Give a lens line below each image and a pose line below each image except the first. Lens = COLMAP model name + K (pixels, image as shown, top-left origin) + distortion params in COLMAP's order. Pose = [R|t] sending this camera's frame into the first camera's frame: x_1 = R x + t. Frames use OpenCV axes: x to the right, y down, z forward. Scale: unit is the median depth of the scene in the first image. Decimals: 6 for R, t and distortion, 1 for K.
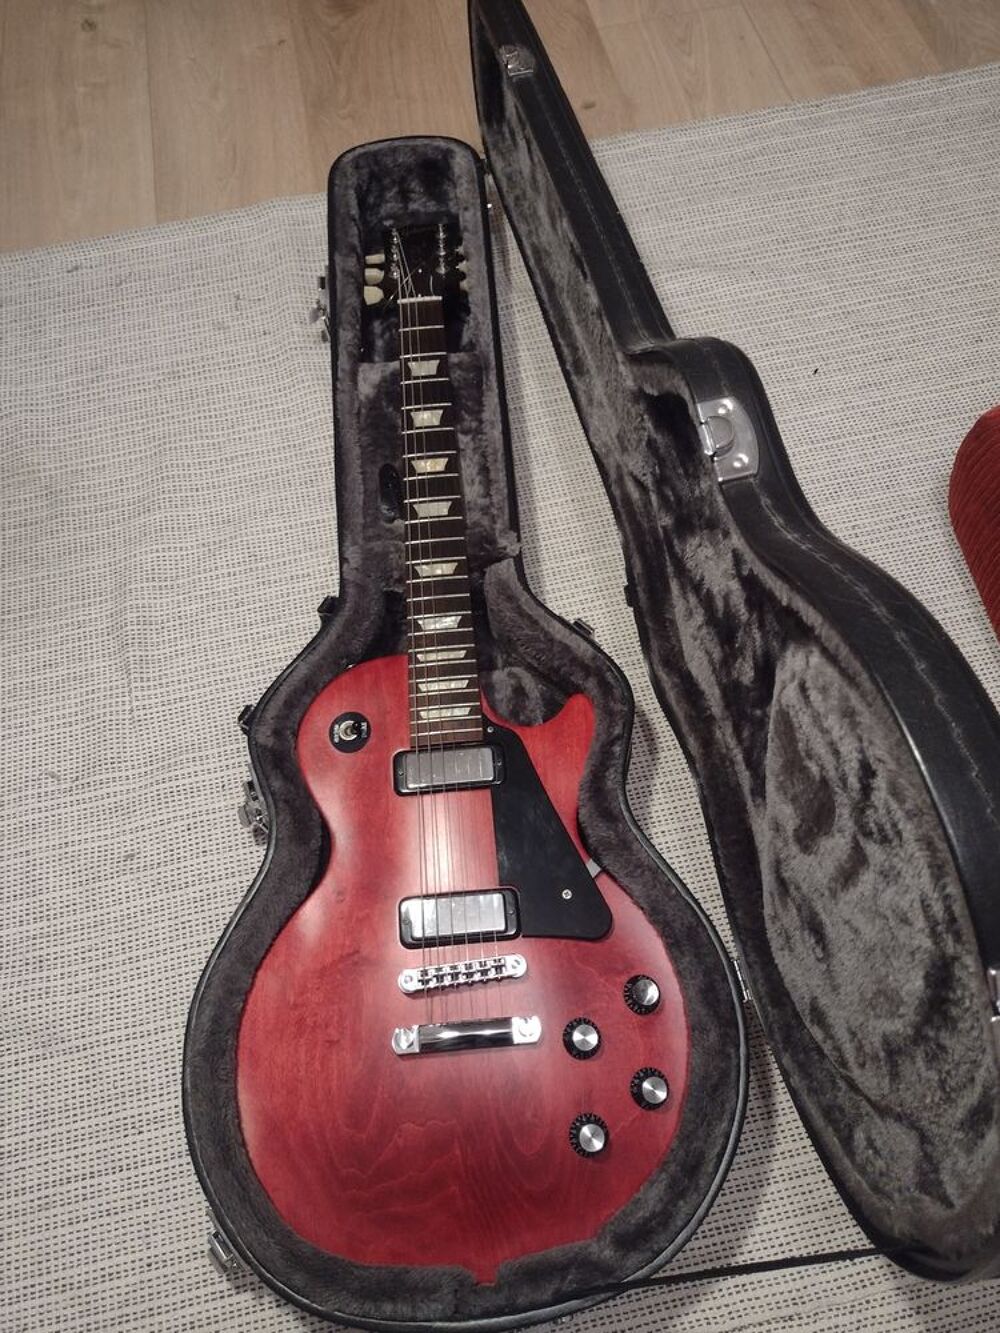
lens RADIAL K [[1007.6, 0, 500.0], [0, 1007.6, 666.5], [0, 0, 1]] dist [-0.005868, -0.007941]
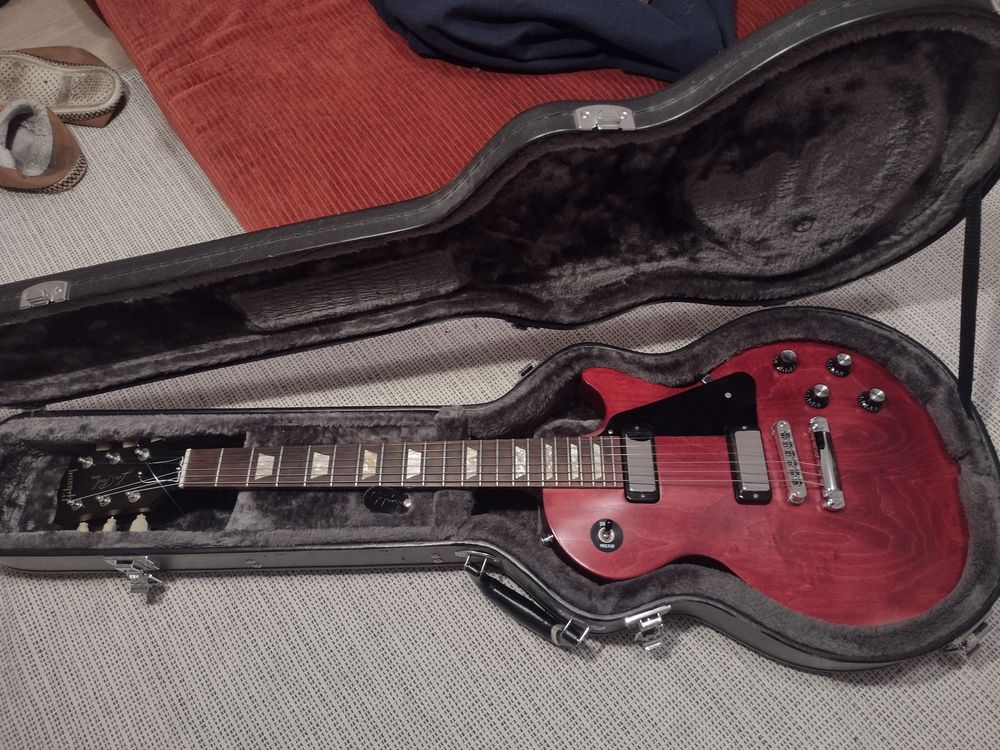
lens RADIAL K [[755.9, 0, 500.0], [0, 755.9, 375.0], [0, 0, 1]] dist [-0.005868, -0.007941]
pose [[0.090942, -0.865950, 0.491792, -0.454854], [0.919133, 0.263066, 0.293243, -0.391610], [-0.383308, 0.425354, 0.819847, 0.181725]]
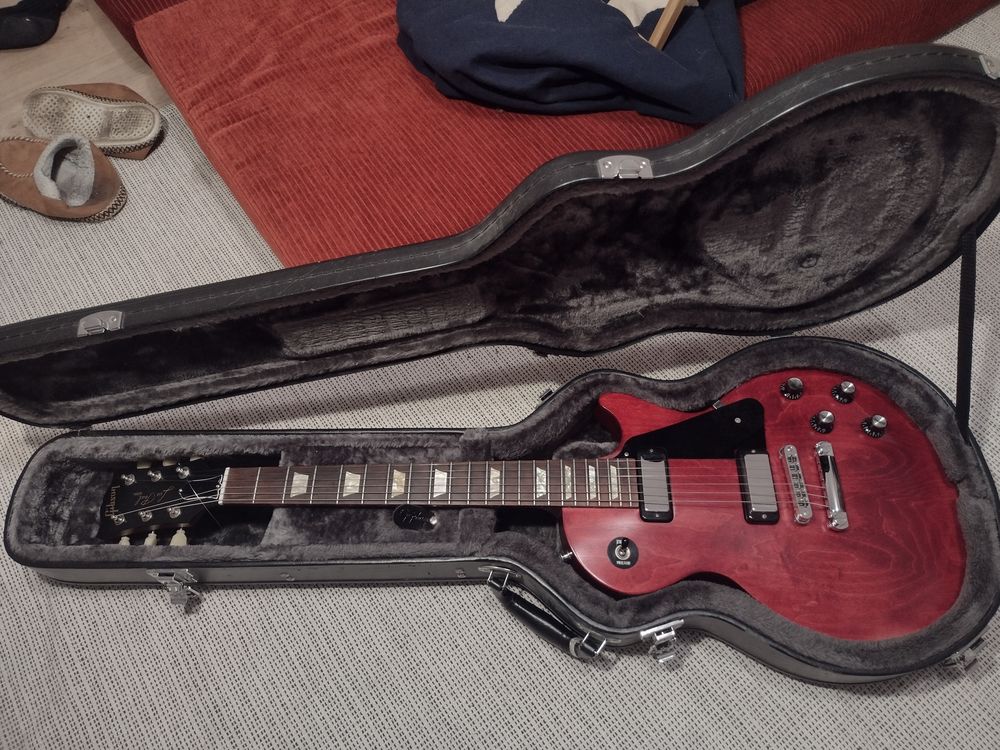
lens RADIAL K [[755.9, 0, 500.0], [0, 755.9, 375.0], [0, 0, 1]] dist [-0.005868, -0.007941]
pose [[0.099624, -0.855141, 0.508733, -0.475629], [0.919379, 0.274648, 0.281622, -0.435392], [-0.380549, 0.439662, 0.813560, 0.135332]]
